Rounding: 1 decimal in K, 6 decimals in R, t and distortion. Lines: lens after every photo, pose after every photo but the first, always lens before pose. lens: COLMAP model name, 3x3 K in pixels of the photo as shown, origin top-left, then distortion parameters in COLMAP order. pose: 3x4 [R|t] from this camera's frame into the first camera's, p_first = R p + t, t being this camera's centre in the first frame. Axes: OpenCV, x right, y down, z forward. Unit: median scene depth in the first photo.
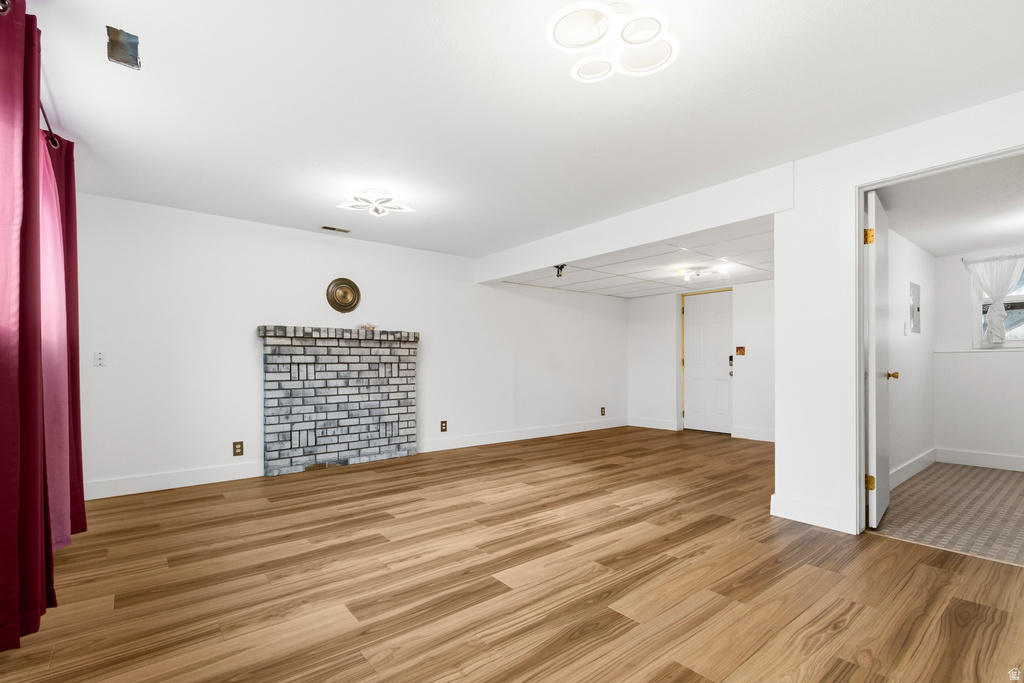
lens RADIAL K [[471.9, 0, 514.9], [0, 471.9, 362.4], [0, 0, 1]] dist [-0.002055, -0.000297]
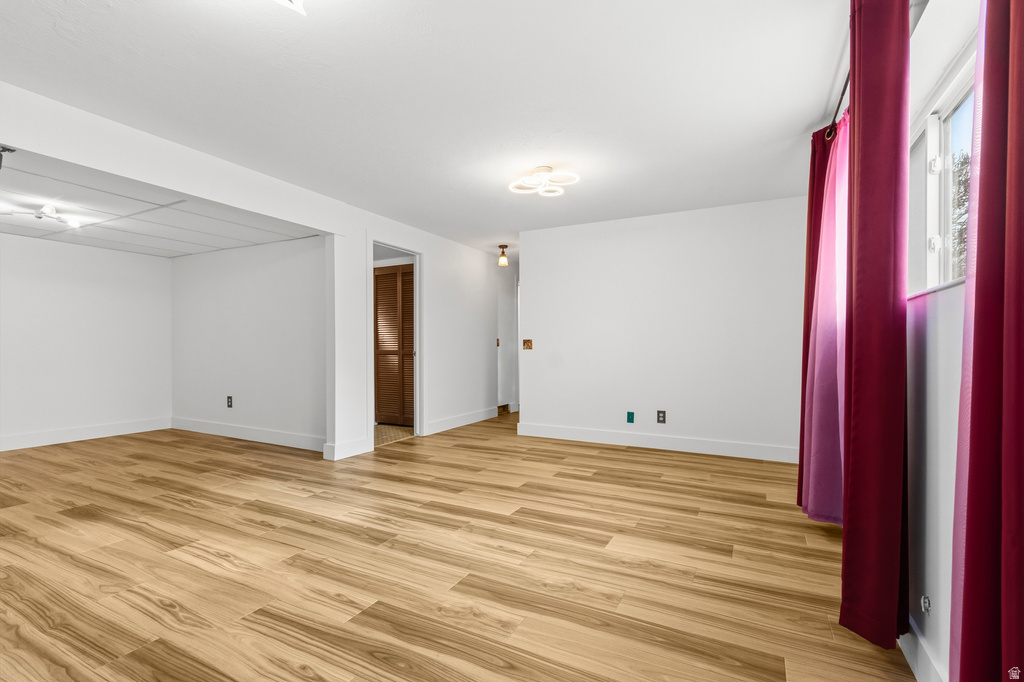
lens RADIAL K [[472.1, 0, 512.0], [0, 472.1, 341.0], [0, 0, 1]] dist [-0.000235, 0.000077]
pose [[-0.398007, 0.012625, 0.917296, -0.948219], [-0.003672, 0.999875, -0.015355, 0.007527], [-0.917375, -0.009479, -0.397911, 1.174173]]
